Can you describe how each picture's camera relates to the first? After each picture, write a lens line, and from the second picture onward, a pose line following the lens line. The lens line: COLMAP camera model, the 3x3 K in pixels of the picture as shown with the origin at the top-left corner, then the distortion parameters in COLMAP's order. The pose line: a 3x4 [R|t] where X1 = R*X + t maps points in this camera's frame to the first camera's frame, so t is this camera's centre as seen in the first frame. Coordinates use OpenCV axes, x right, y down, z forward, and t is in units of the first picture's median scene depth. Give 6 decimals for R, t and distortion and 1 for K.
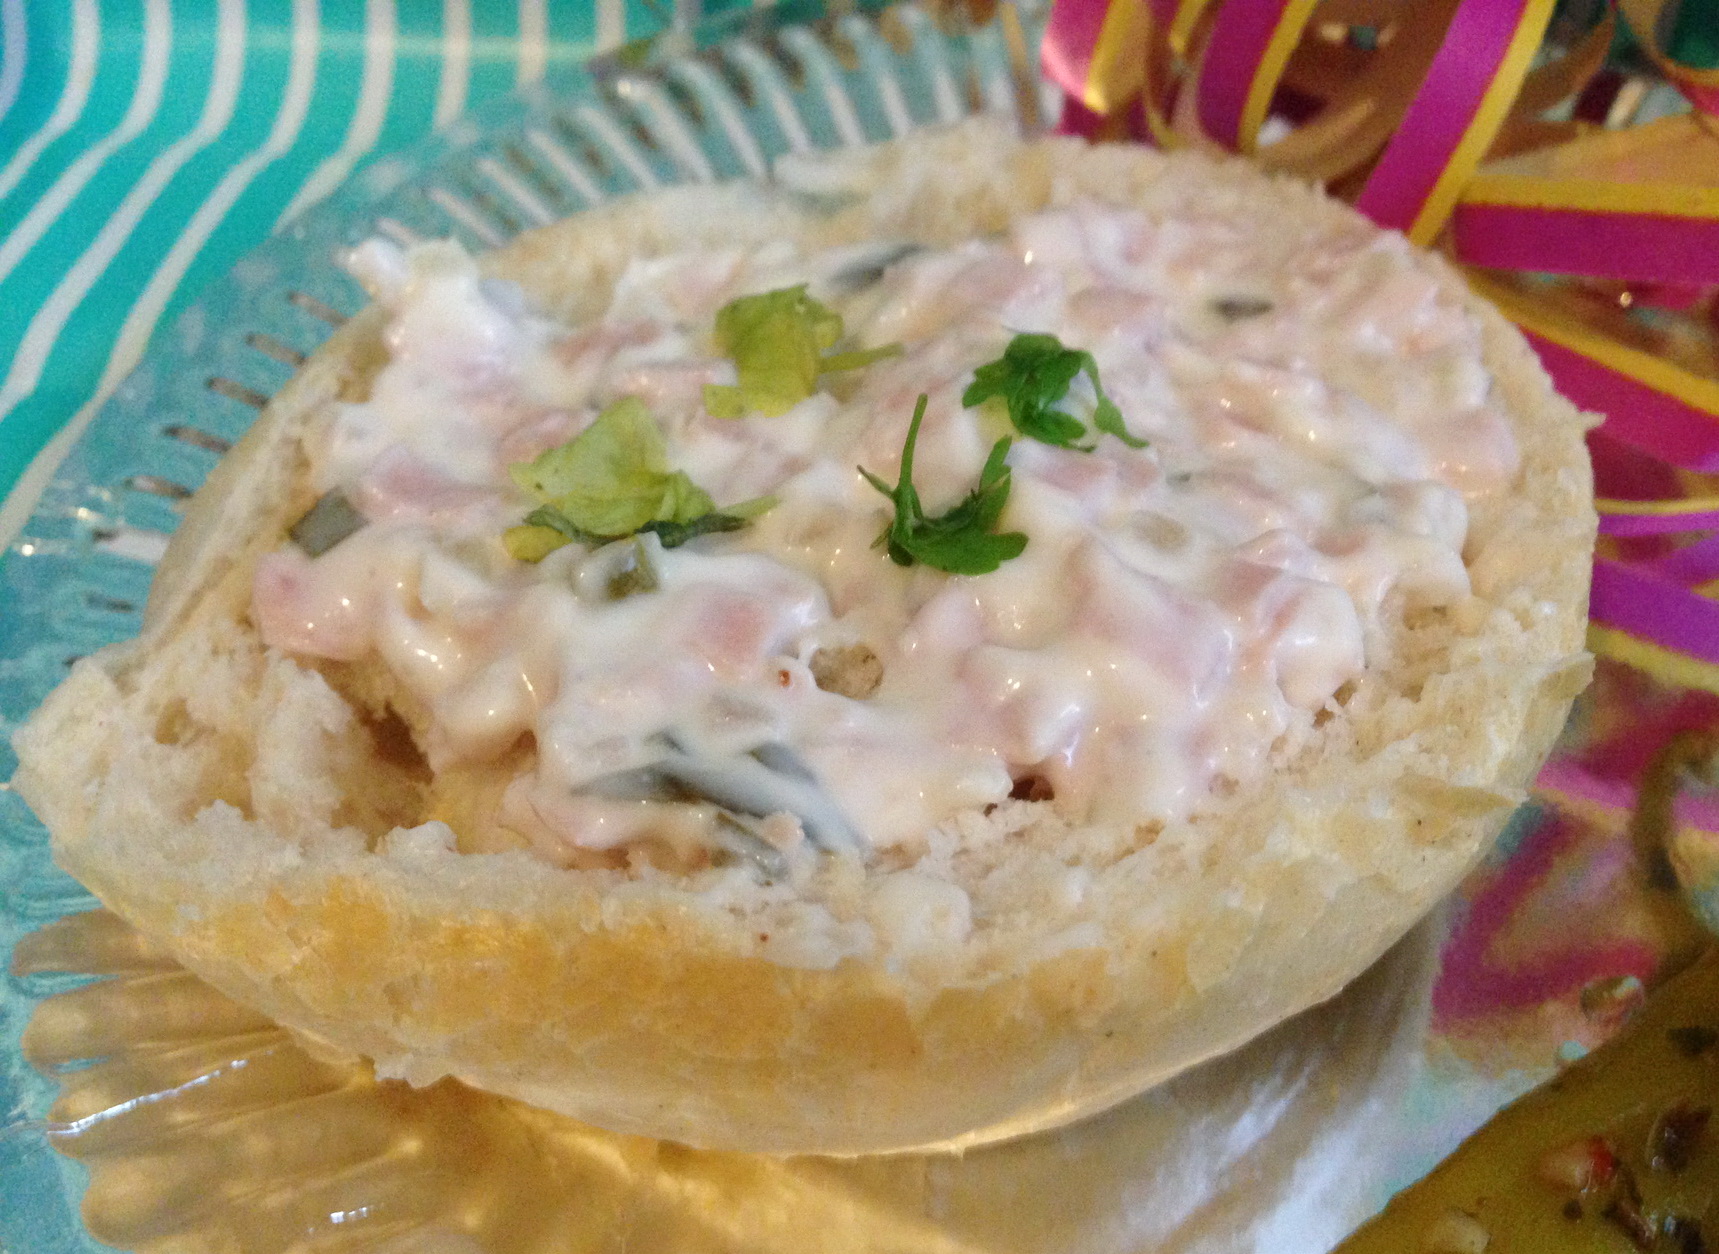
lens RADIAL K [[1737.4, 0, 842.2], [0, 1737.4, 699.1], [0, 0, 1]] dist [0.012393, -0.020207]
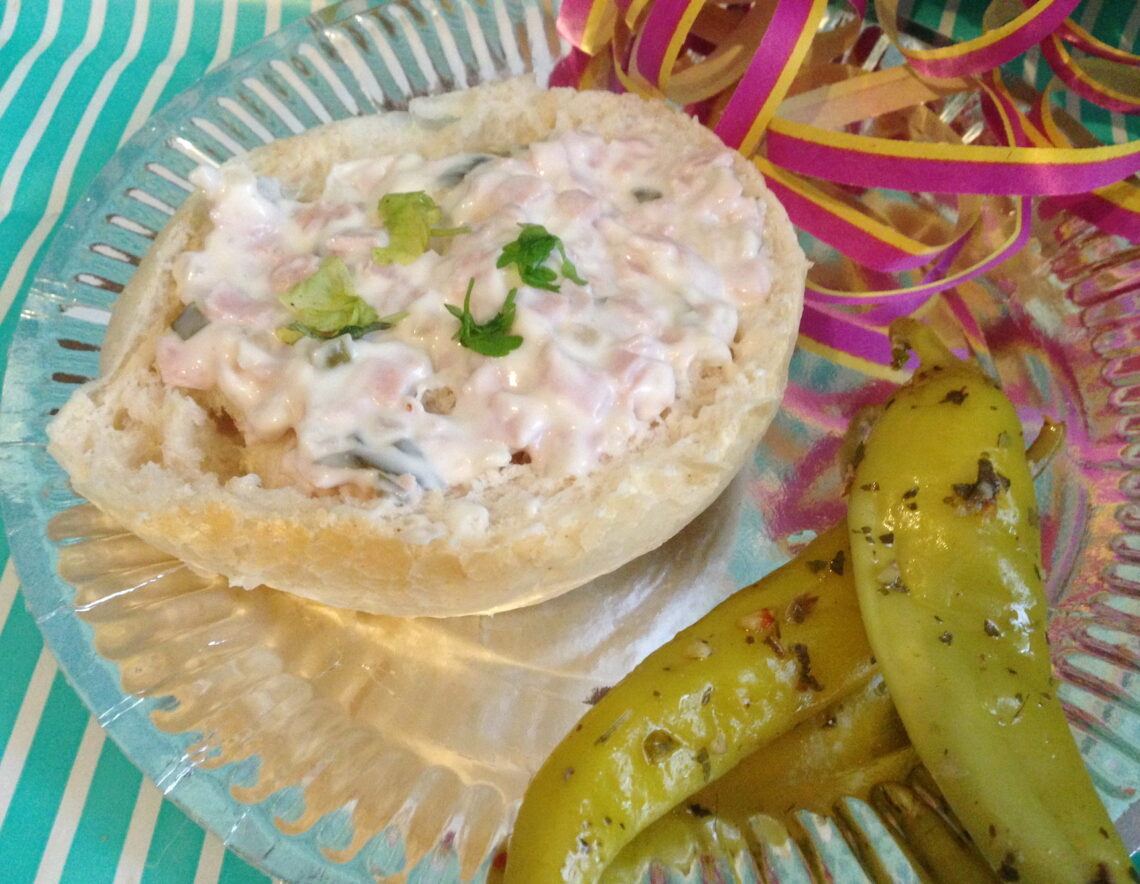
lens RADIAL K [[1421.7, 0, 570.0], [0, 1421.7, 442.0], [0, 0, 1]] dist [0.014535, 0.055612]
pose [[0.999222, -0.000217, 0.039433, 0.091804], [-0.006390, 0.985877, 0.167349, -0.252732], [-0.038912, -0.167471, 0.985109, -0.731190]]
